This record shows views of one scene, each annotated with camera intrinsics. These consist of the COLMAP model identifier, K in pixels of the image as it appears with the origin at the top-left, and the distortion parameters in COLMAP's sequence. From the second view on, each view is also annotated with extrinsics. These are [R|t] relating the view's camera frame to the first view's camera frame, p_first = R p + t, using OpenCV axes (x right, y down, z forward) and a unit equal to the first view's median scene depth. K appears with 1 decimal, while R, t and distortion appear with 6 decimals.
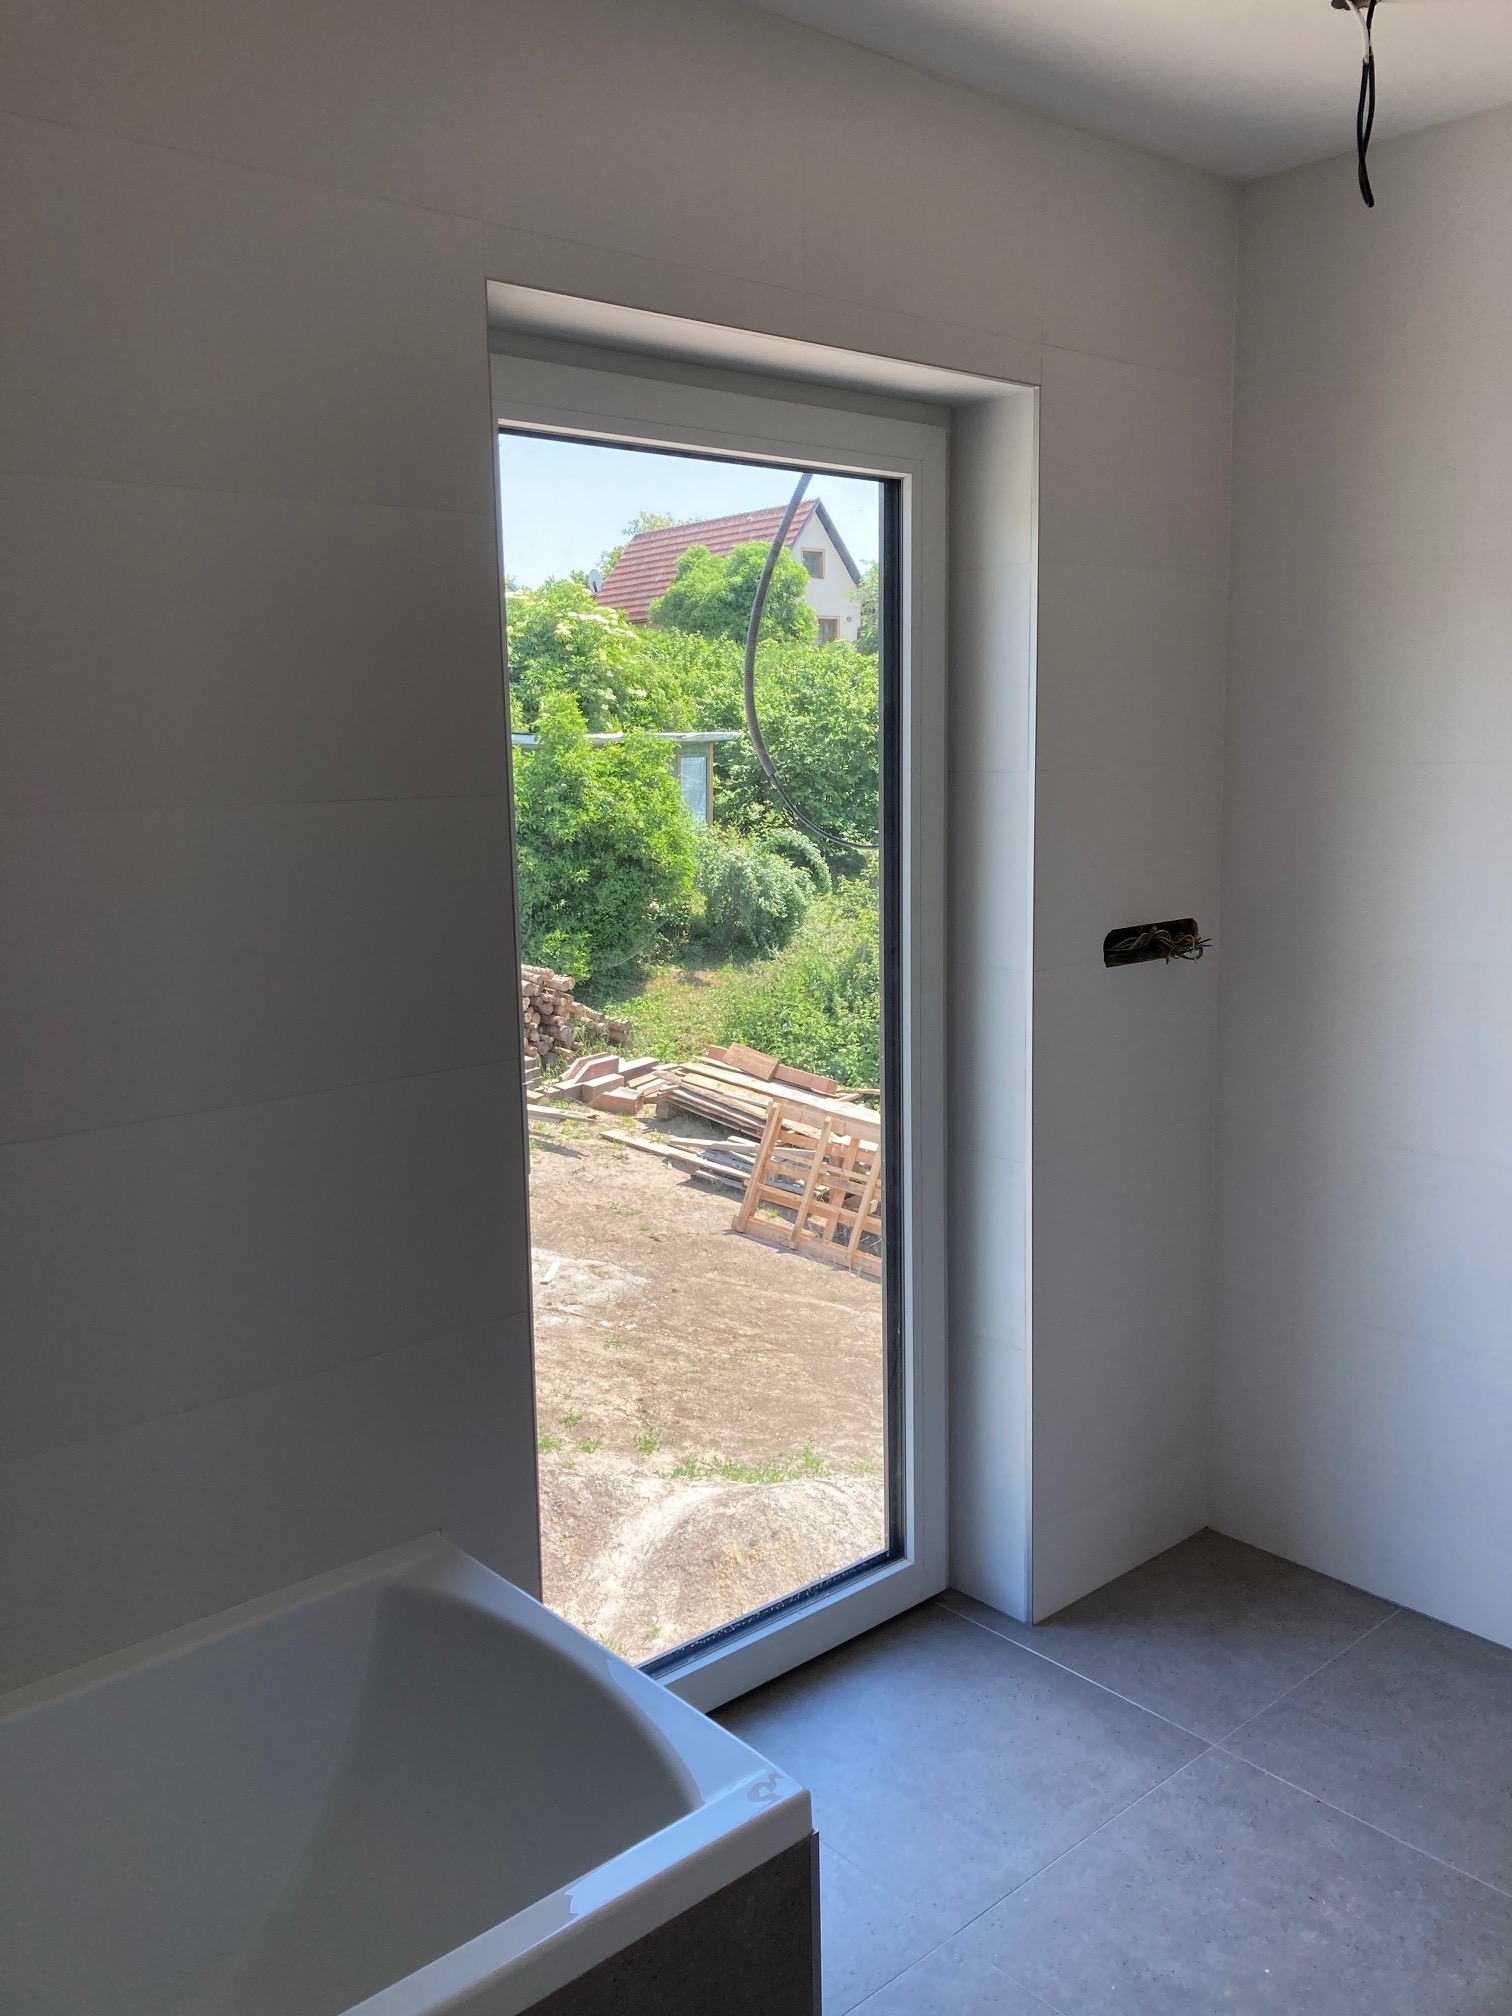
lens RADIAL K [[1656.7, 0, 749.1], [0, 1656.7, 1012.8], [0, 0, 1]] dist [0.062321, -0.061761]
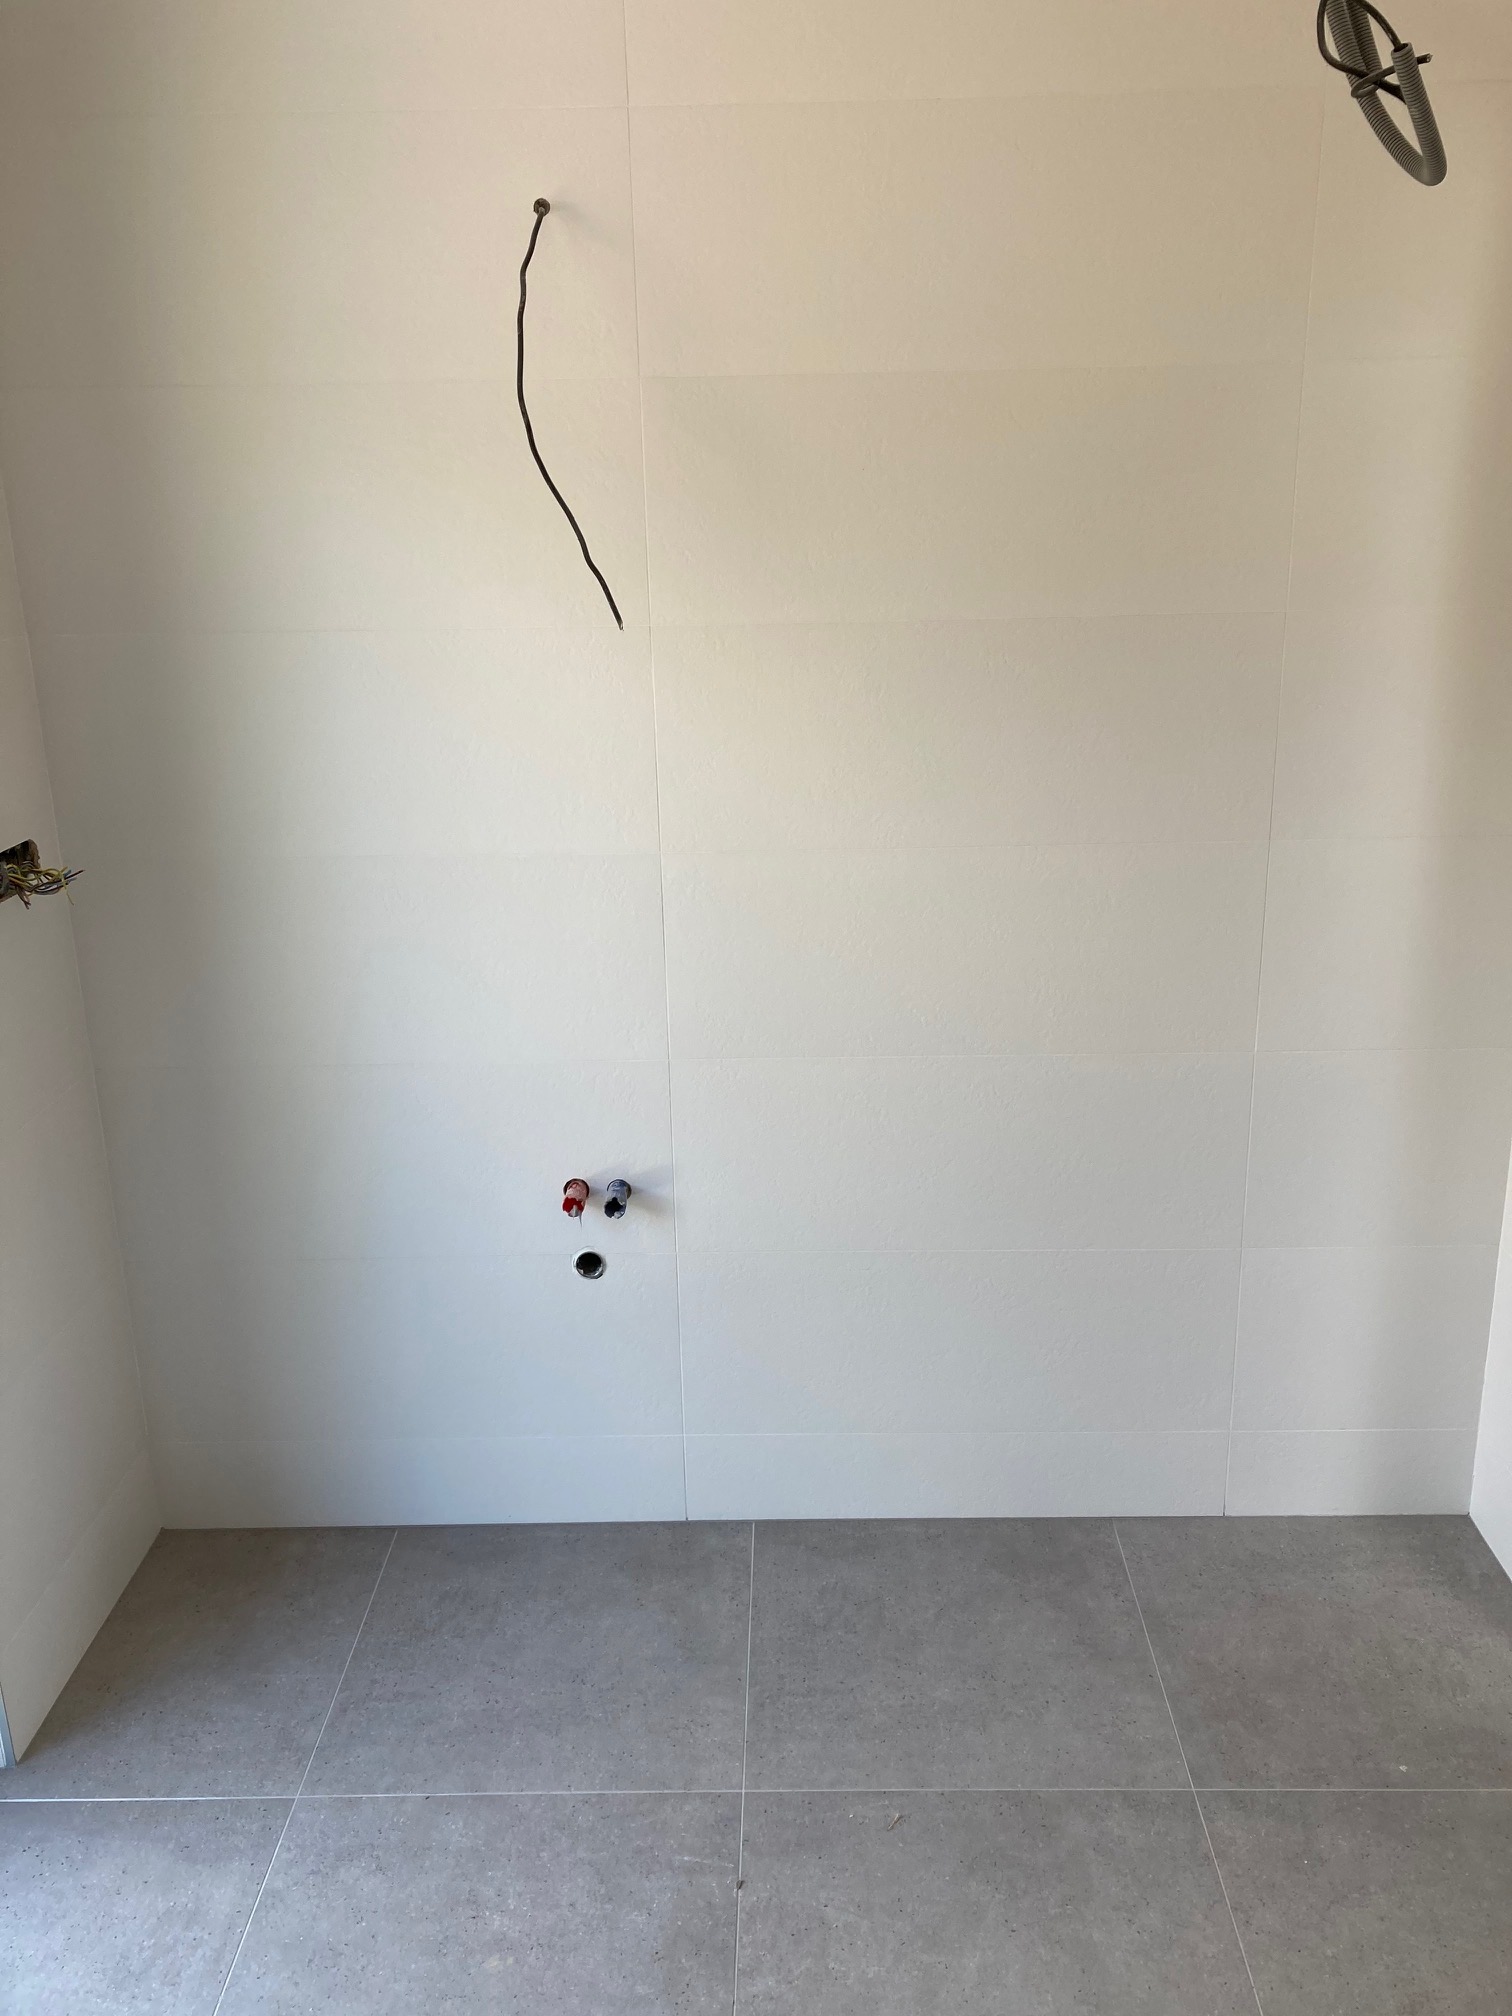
lens RADIAL K [[1656.7, 0, 759.3], [0, 1656.7, 1003.3], [0, 0, 1]] dist [0.062321, -0.061761]
pose [[0.675177, -0.228254, 0.701453, -0.079812], [0.137551, 0.973201, 0.184284, -0.094008], [-0.724718, -0.027939, 0.688479, 0.251208]]
